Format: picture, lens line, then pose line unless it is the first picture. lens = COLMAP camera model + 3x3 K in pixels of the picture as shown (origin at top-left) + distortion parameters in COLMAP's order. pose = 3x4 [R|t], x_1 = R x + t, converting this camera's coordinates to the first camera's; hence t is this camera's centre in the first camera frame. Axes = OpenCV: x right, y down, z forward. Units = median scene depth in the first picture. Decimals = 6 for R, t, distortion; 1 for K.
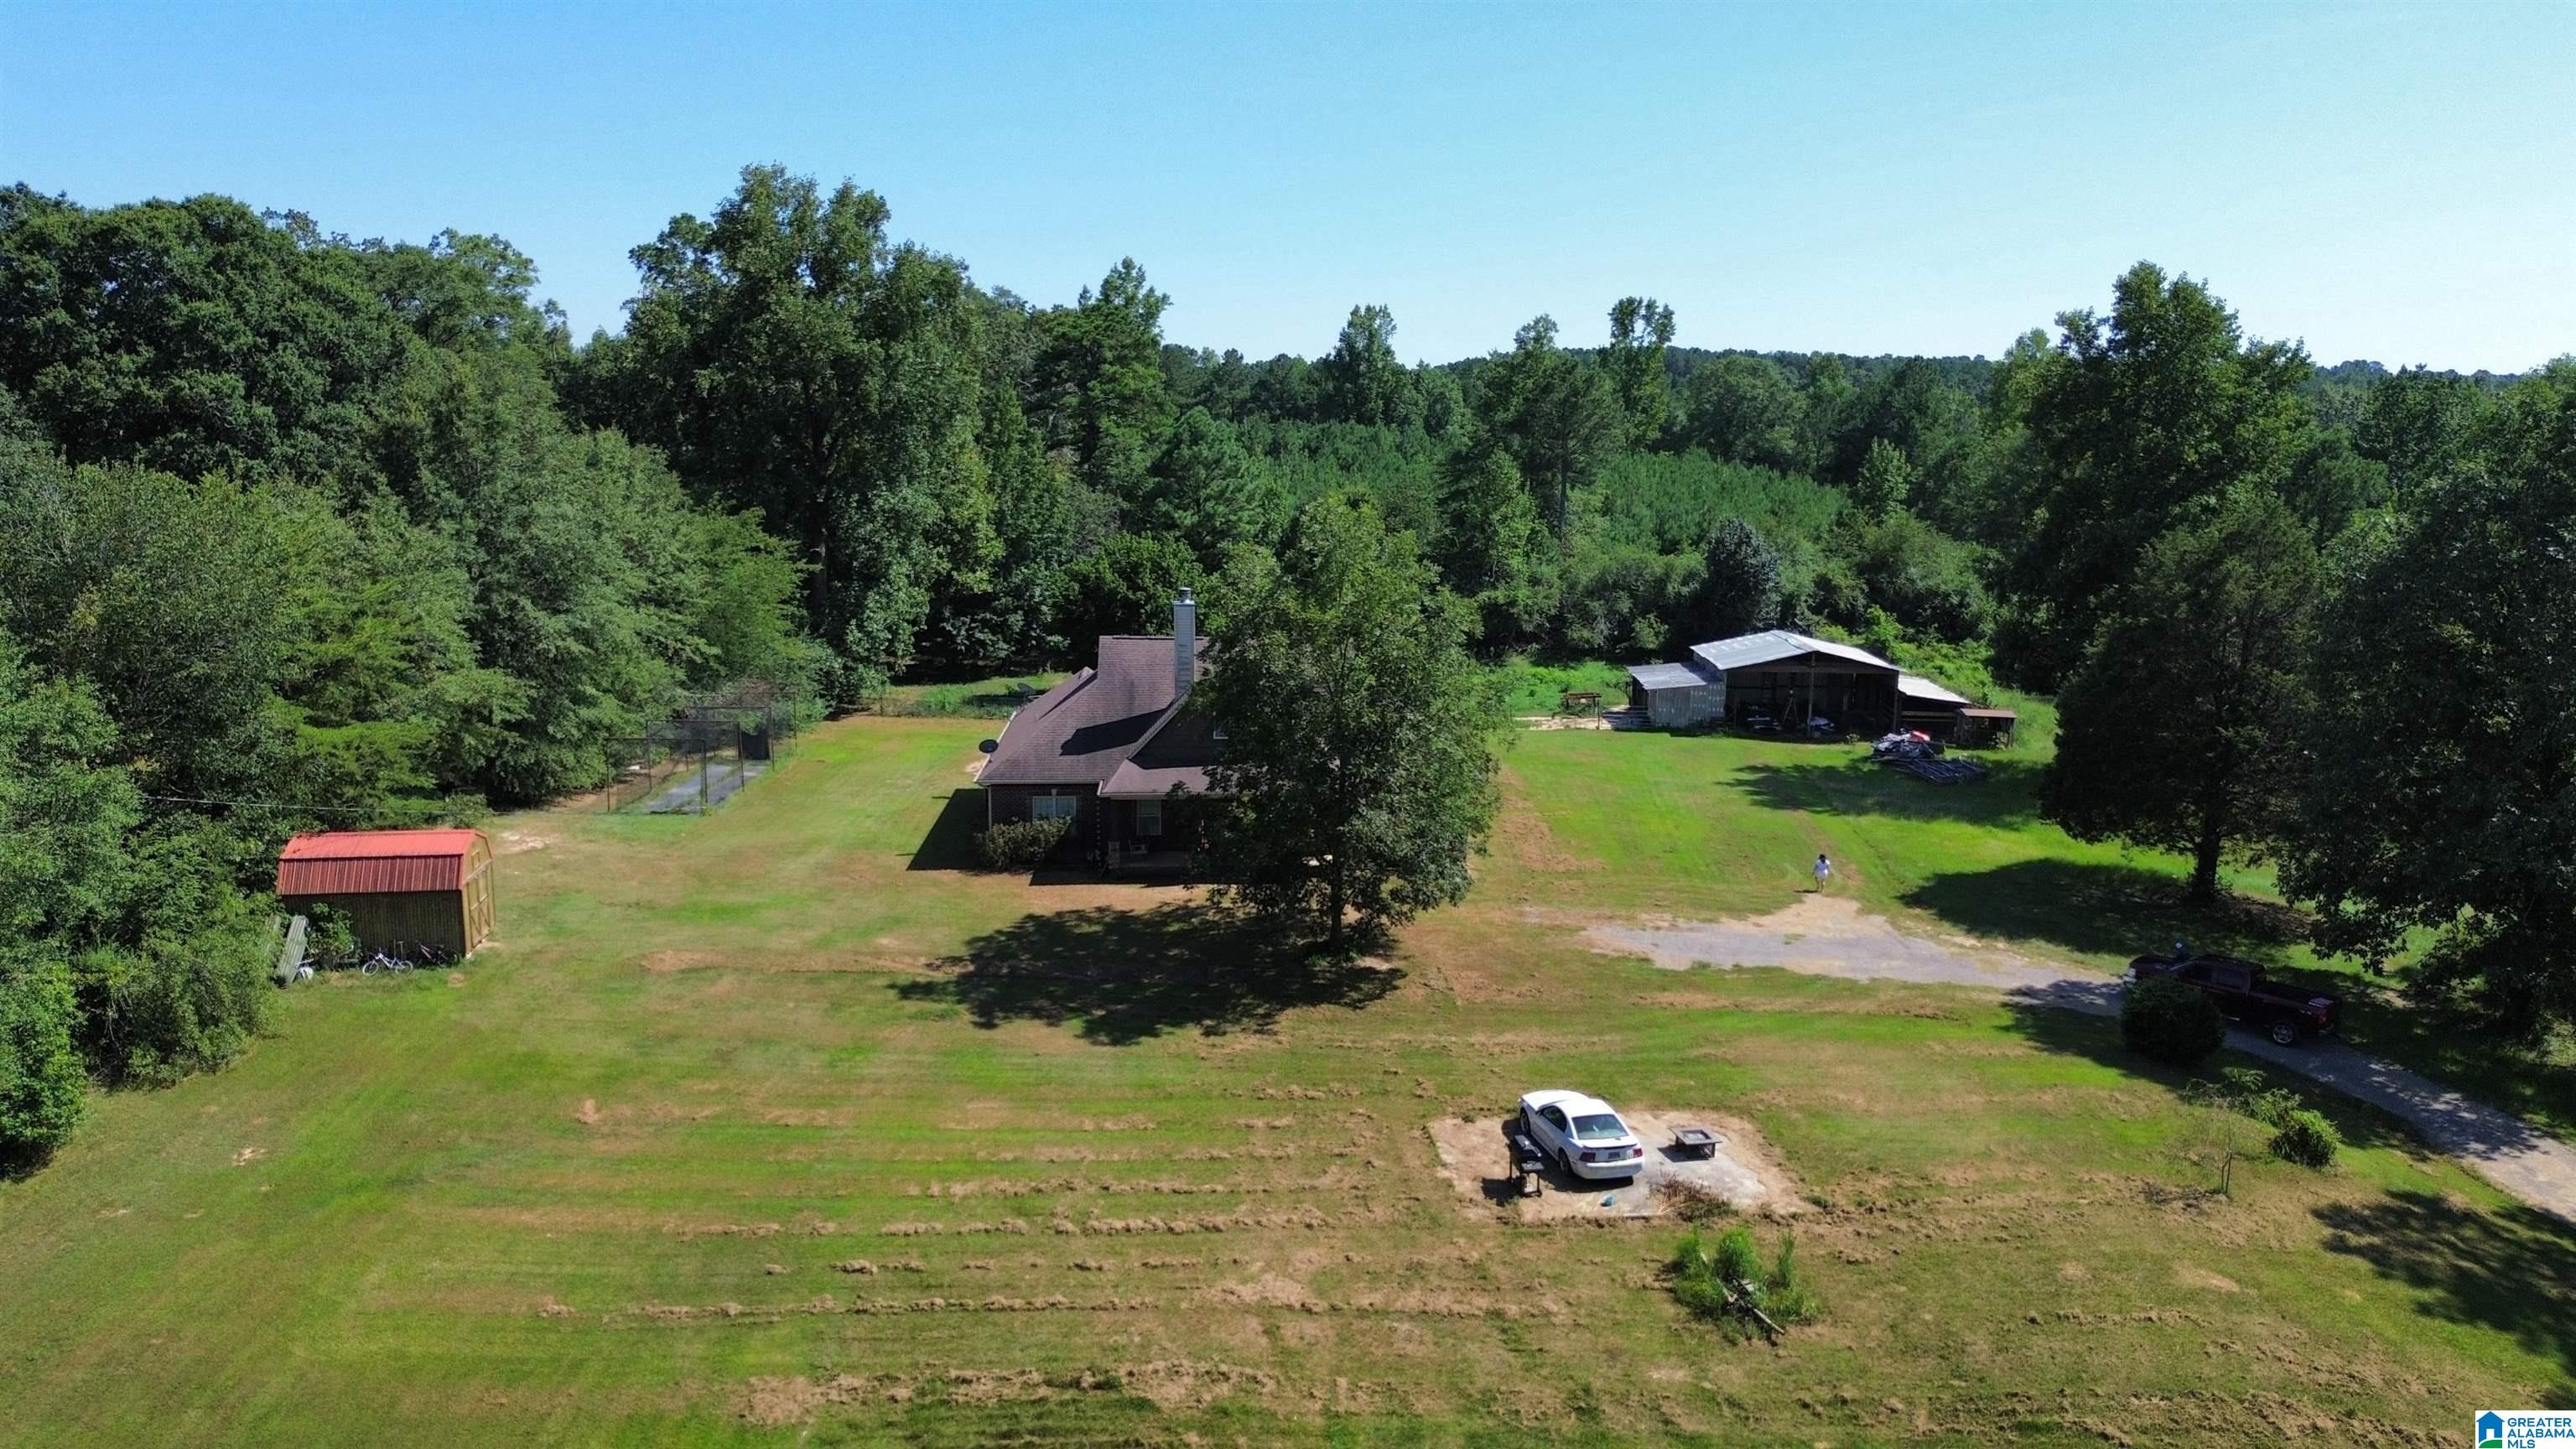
lens RADIAL K [[1764.0, 0, 1281.5], [0, 1764.0, 716.4], [0, 0, 1]] dist [0.044518, -0.014209]
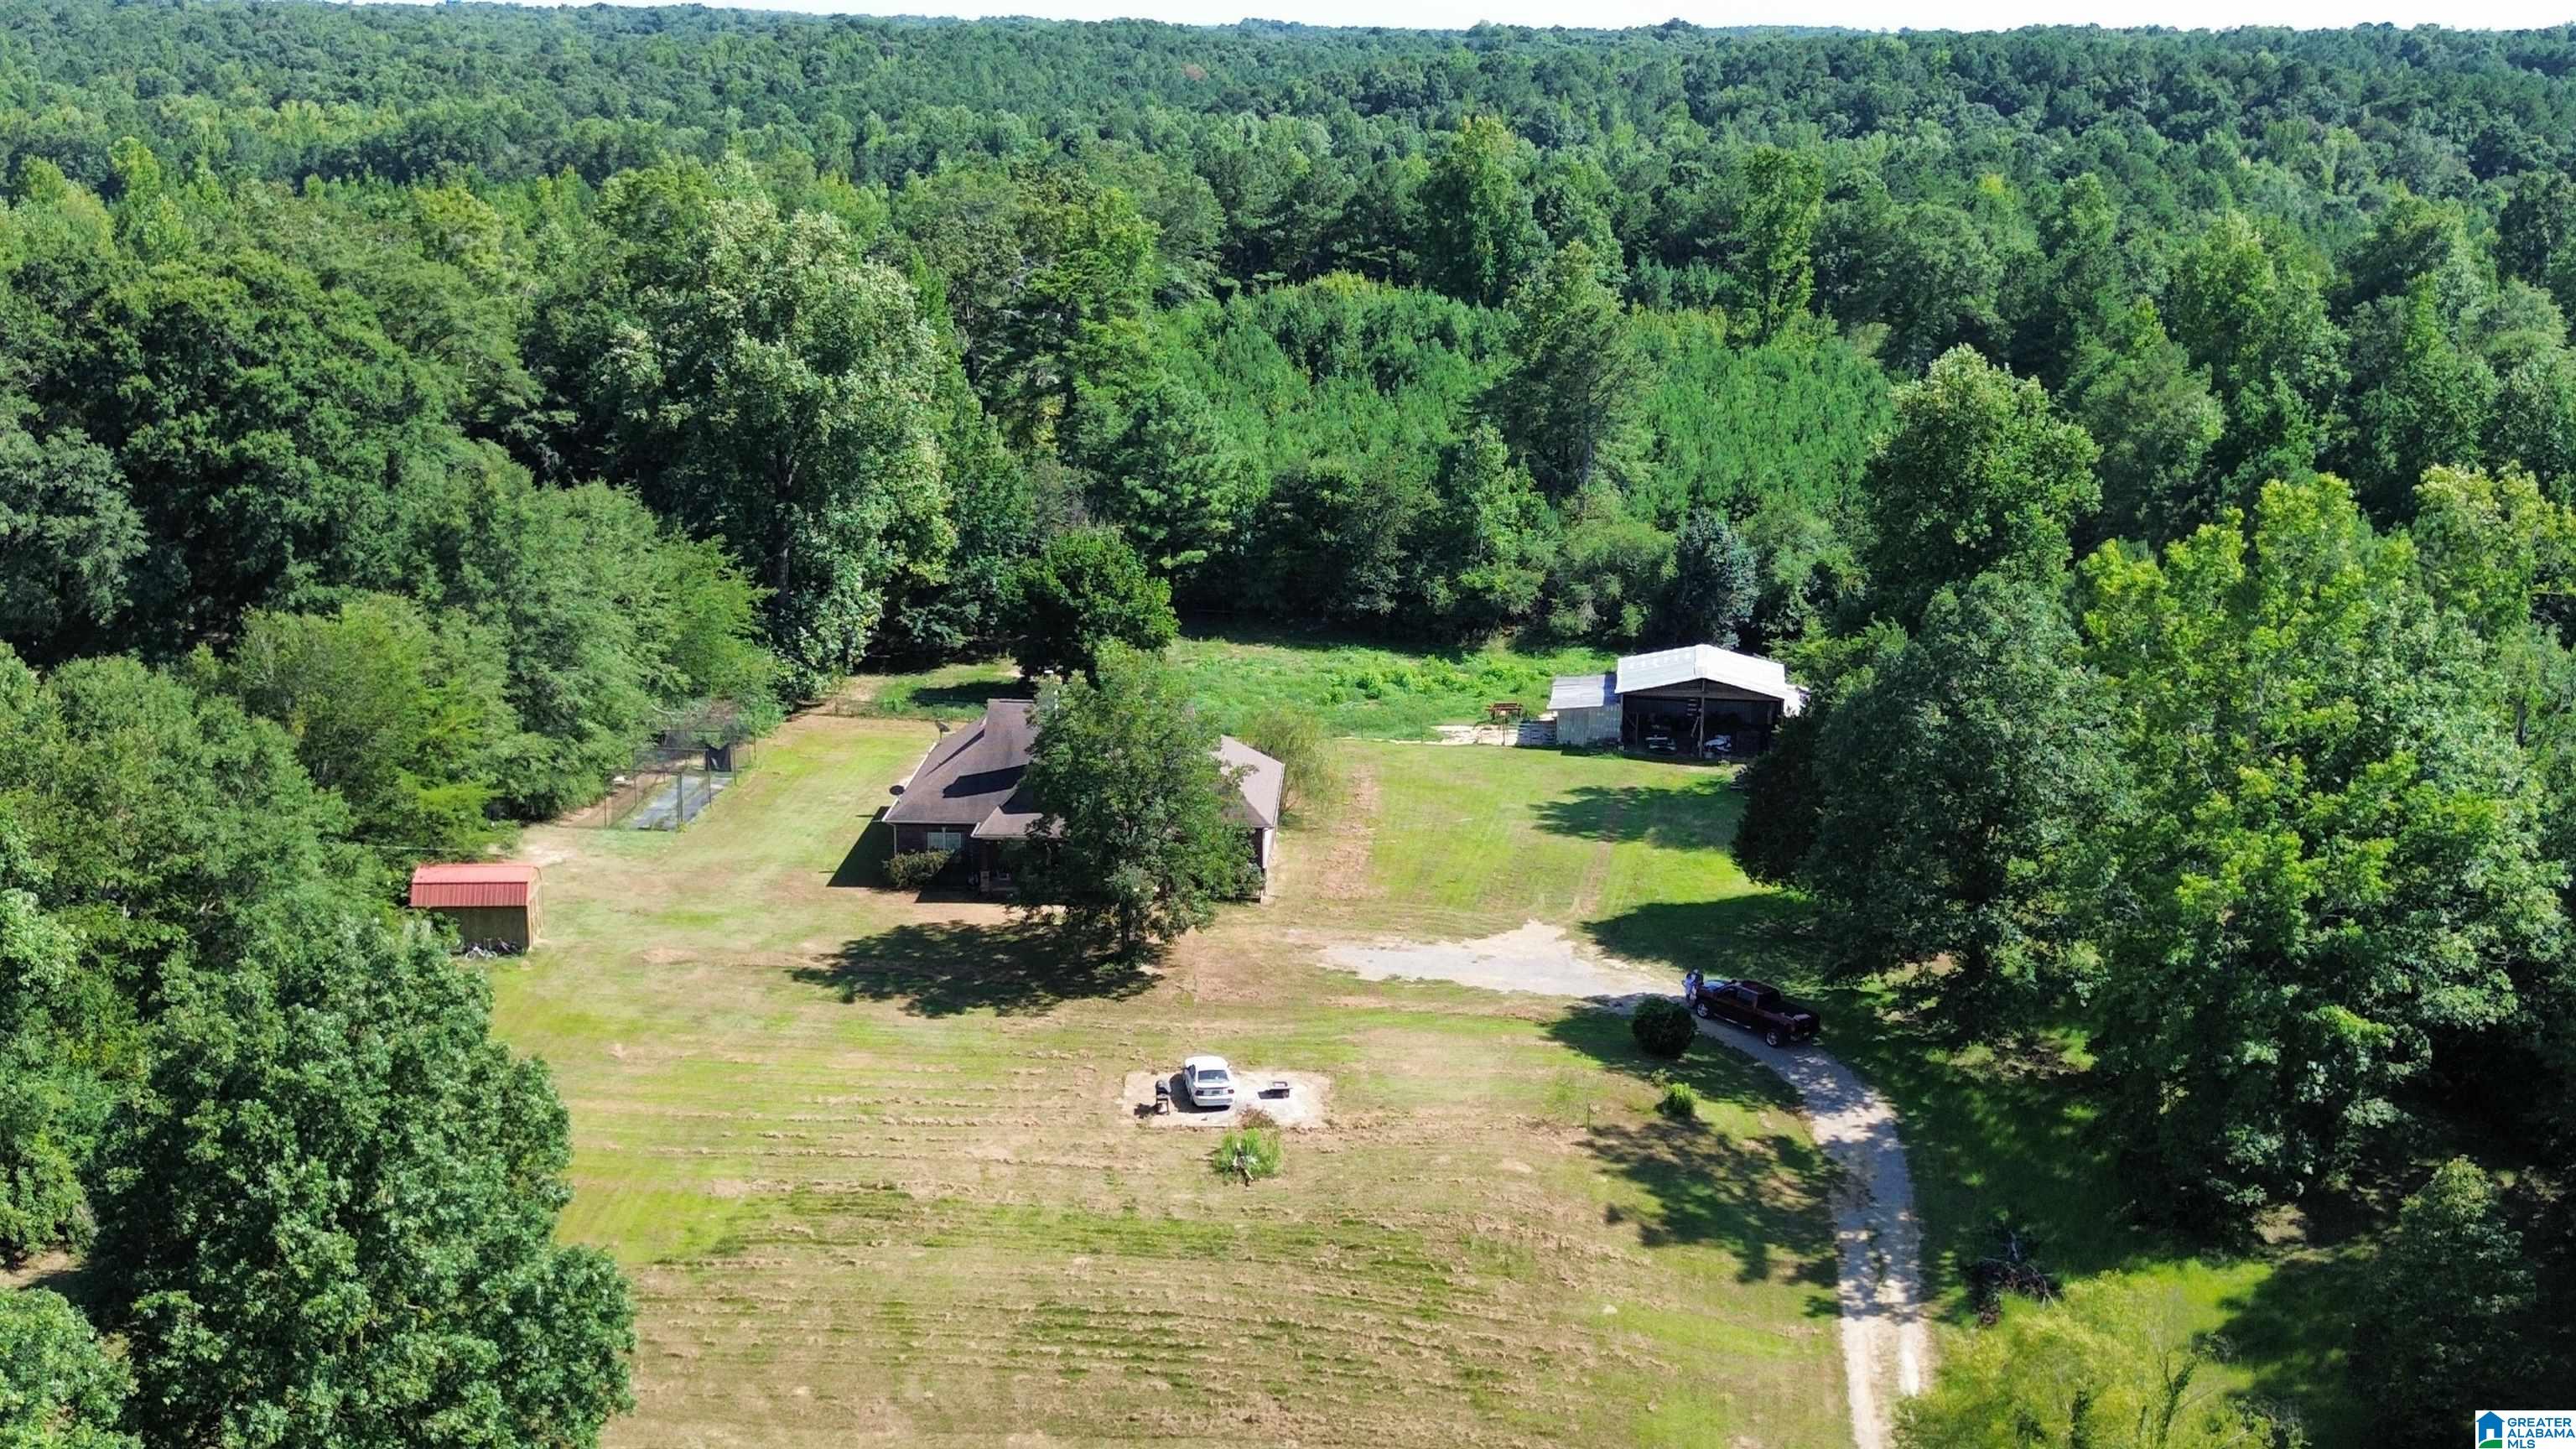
lens RADIAL K [[2690.3, 0, 1297.8], [0, 2690.3, 745.1], [0, 0, 1]] dist [0.049357, 0.000000]
pose [[0.996602, 0.022753, -0.079169, 0.265120], [-0.016850, 0.997082, 0.074454, -0.158088], [0.080632, -0.072867, 0.994077, -0.873947]]
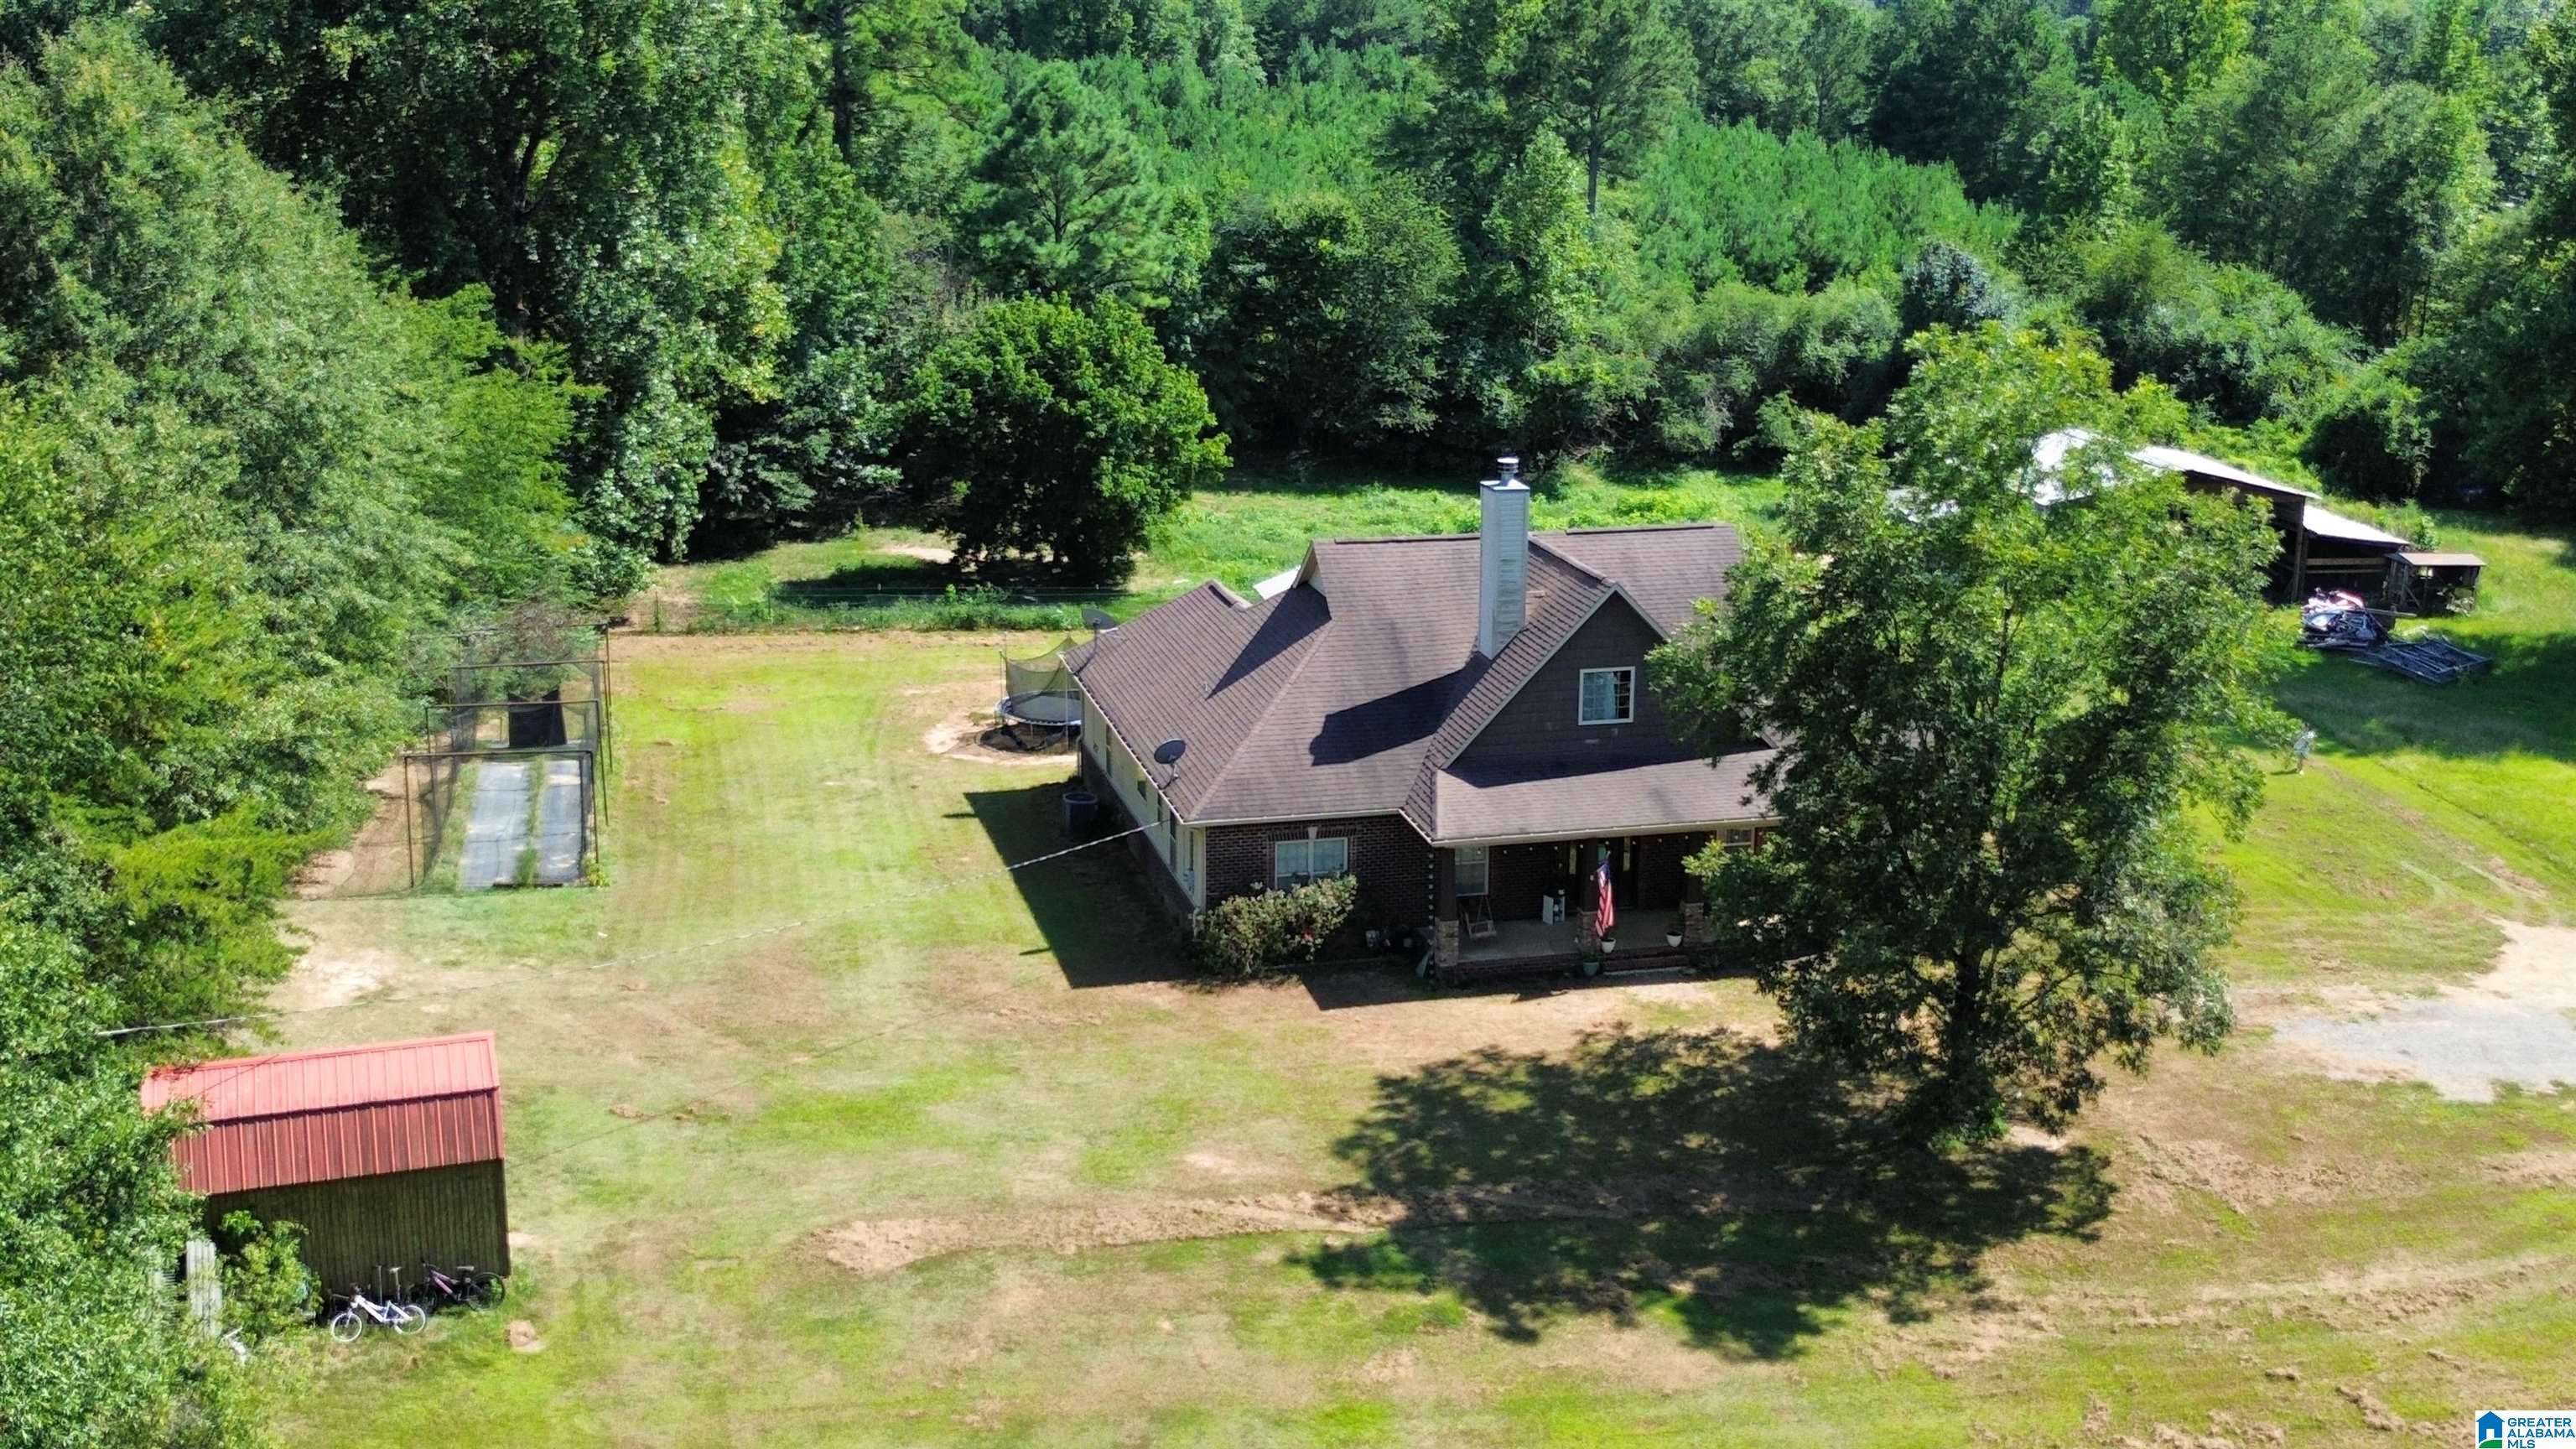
lens RADIAL K [[2690.3, 0, 1266.5], [0, 2690.3, 720.0], [0, 0, 1]] dist [0.049357, 0.000000]
pose [[0.983910, -0.048742, 0.171889, -0.269299], [0.033232, 0.995206, 0.091982, -0.067809], [-0.175548, -0.084789, 0.980813, 0.146973]]
